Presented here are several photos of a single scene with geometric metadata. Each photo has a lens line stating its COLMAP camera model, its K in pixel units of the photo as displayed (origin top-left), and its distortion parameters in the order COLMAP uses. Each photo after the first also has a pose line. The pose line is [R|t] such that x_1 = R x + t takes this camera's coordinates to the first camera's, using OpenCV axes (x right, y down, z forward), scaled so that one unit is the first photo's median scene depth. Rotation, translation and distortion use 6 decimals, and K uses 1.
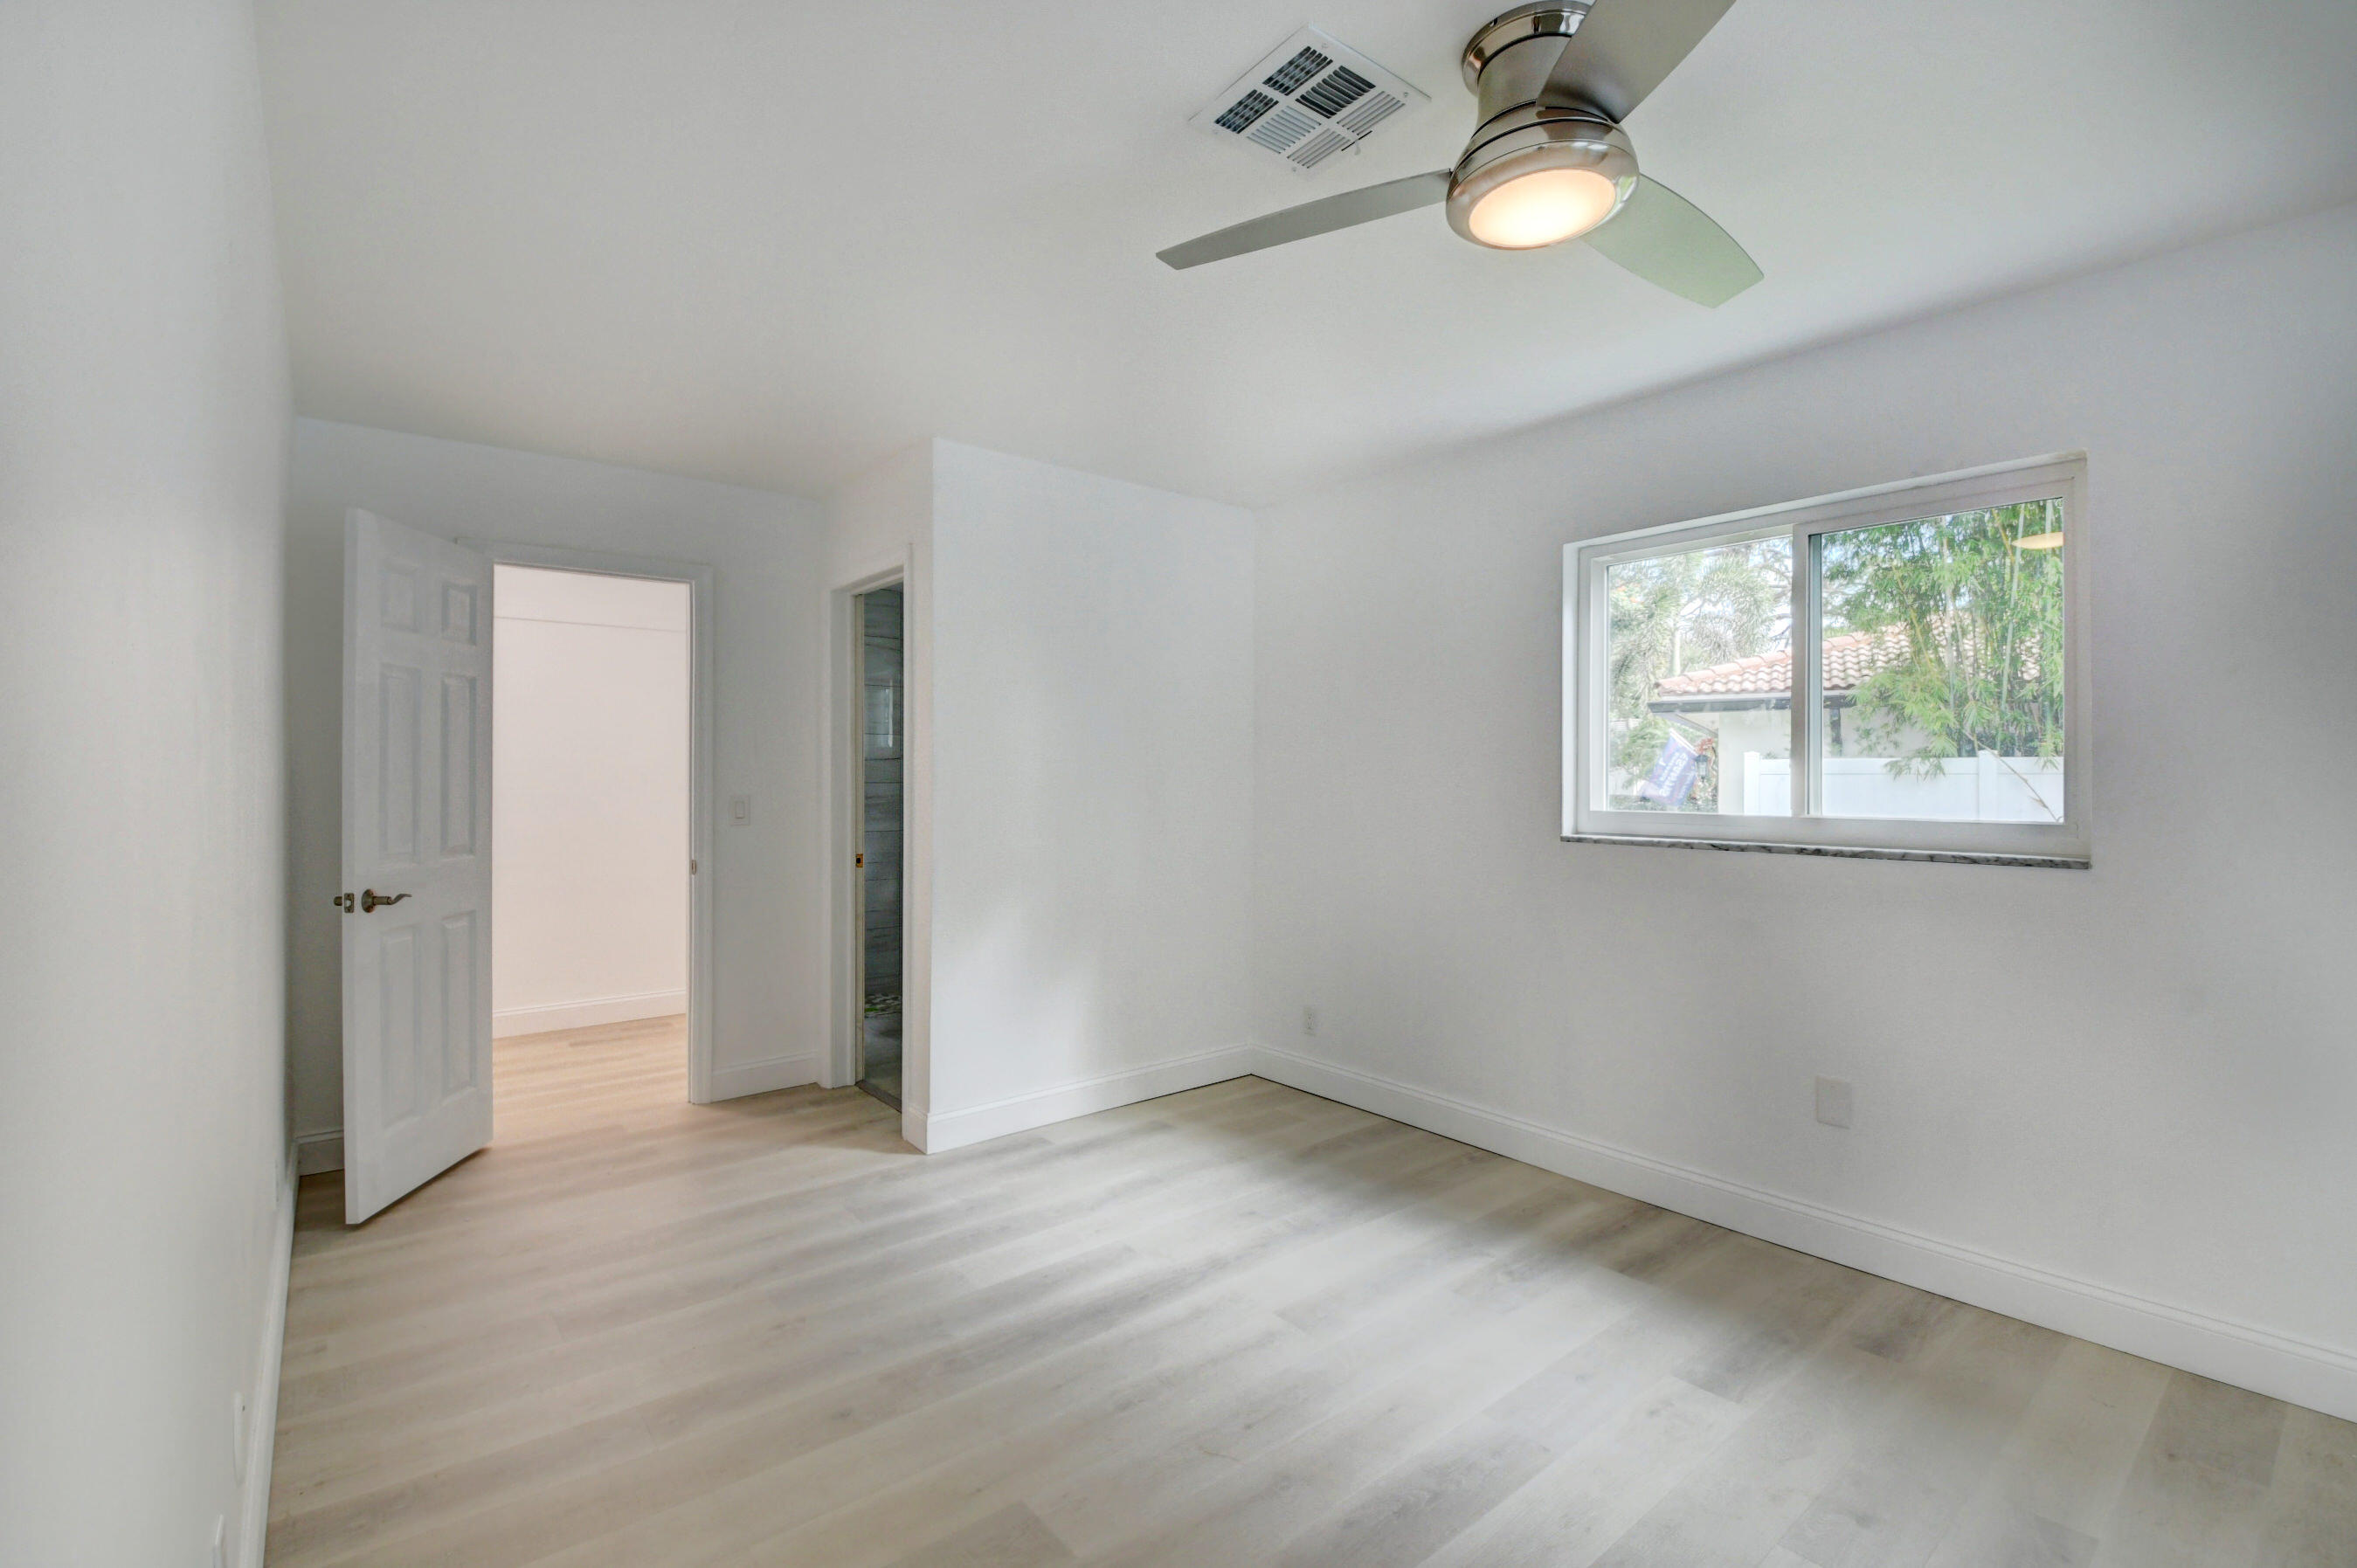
lens RADIAL K [[1038.9, 0, 1171.3], [0, 1038.9, 775.3], [0, 0, 1]] dist [0.014643, -0.025444]
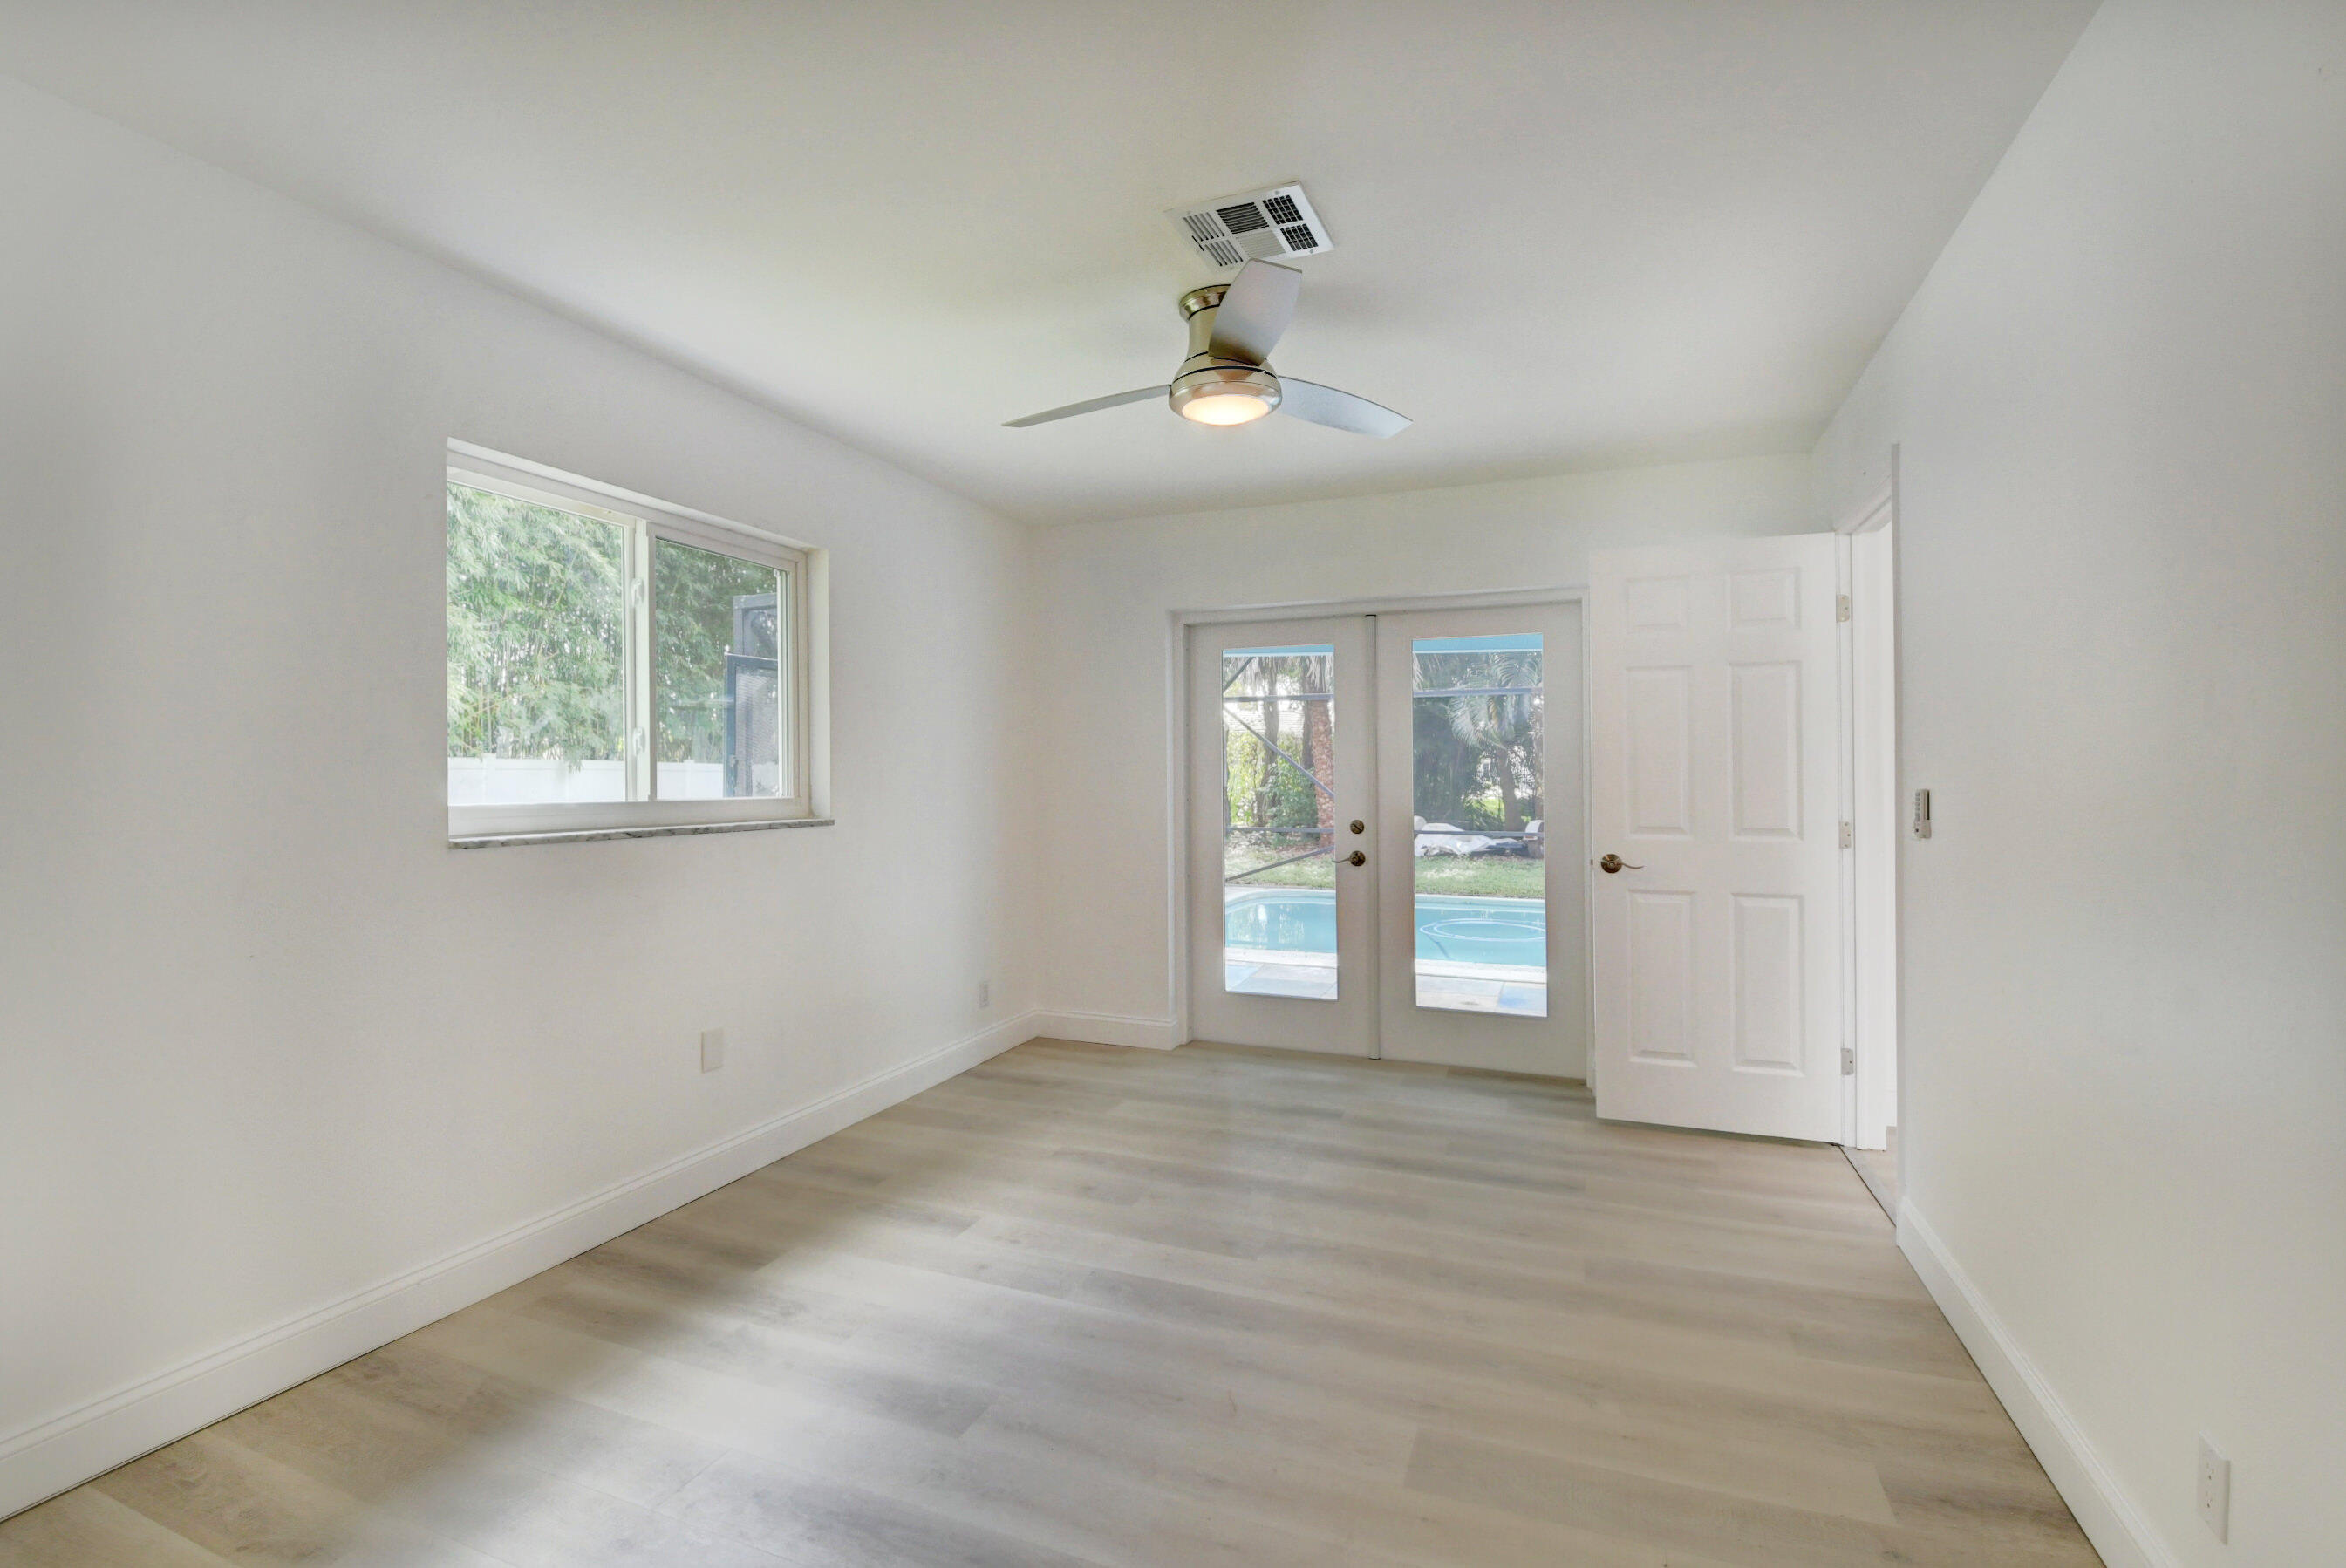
lens RADIAL K [[1034.1, 0, 1165.8], [0, 1034.1, 775.3], [0, 0, 1]] dist [0.014643, -0.025444]
pose [[-0.489764, 0.004352, 0.871844, -0.599519], [0.003891, 0.999988, -0.002806, 0.020006], [-0.871847, 0.002017, -0.489775, 1.131265]]
